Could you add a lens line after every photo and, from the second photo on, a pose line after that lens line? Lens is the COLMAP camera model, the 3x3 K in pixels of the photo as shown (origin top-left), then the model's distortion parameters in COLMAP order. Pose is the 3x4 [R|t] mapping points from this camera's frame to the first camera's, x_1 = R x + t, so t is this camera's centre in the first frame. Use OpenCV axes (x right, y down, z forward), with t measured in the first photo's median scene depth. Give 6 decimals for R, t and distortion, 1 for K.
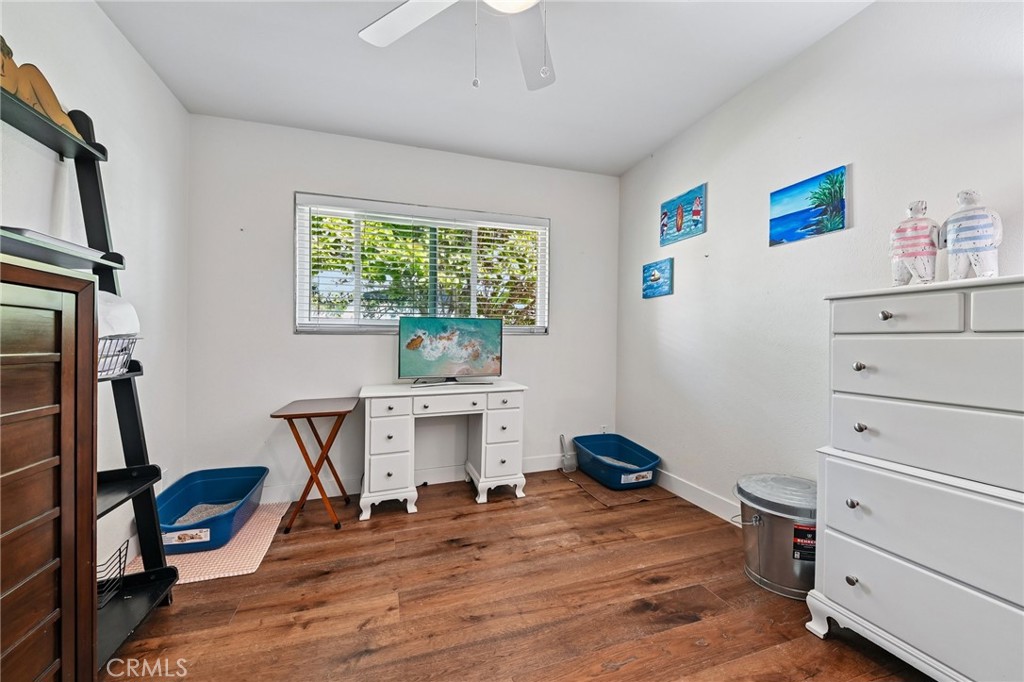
lens RADIAL K [[394.0, 0, 518.3], [0, 394.0, 337.8], [0, 0, 1]] dist [0.026457, -0.022171]
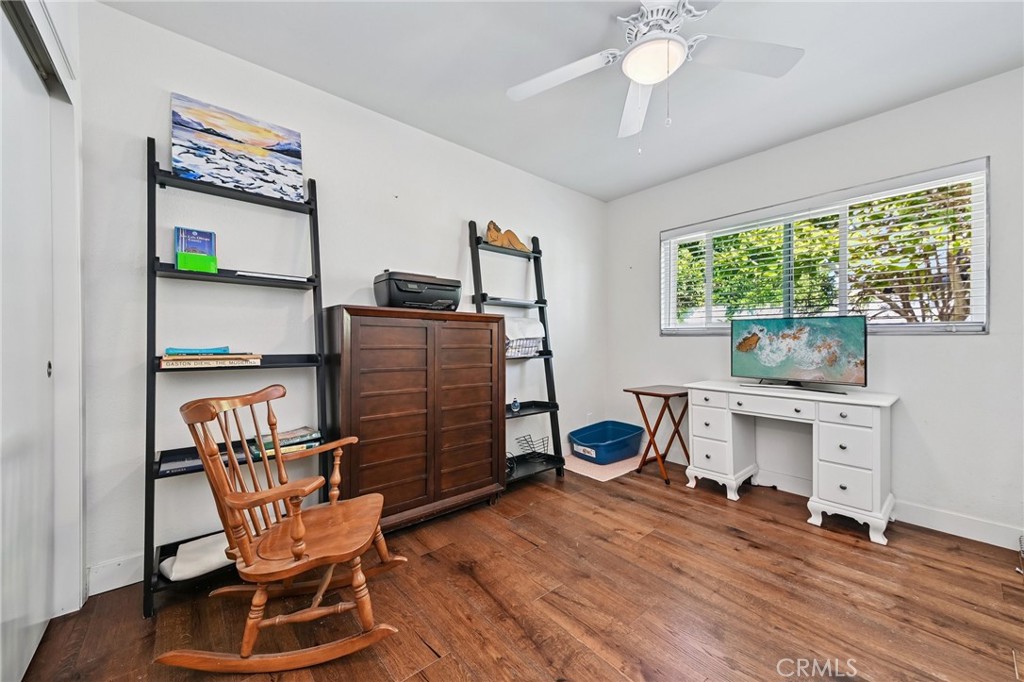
lens RADIAL K [[387.9, 0, 526.8], [0, 387.9, 335.3], [0, 0, 1]] dist [0.016990, -0.008369]
pose [[0.378268, -0.006607, -0.925673, 0.595062], [0.000909, 0.999977, -0.006766, -0.004087], [0.925696, 0.001718, 0.378265, 0.082355]]
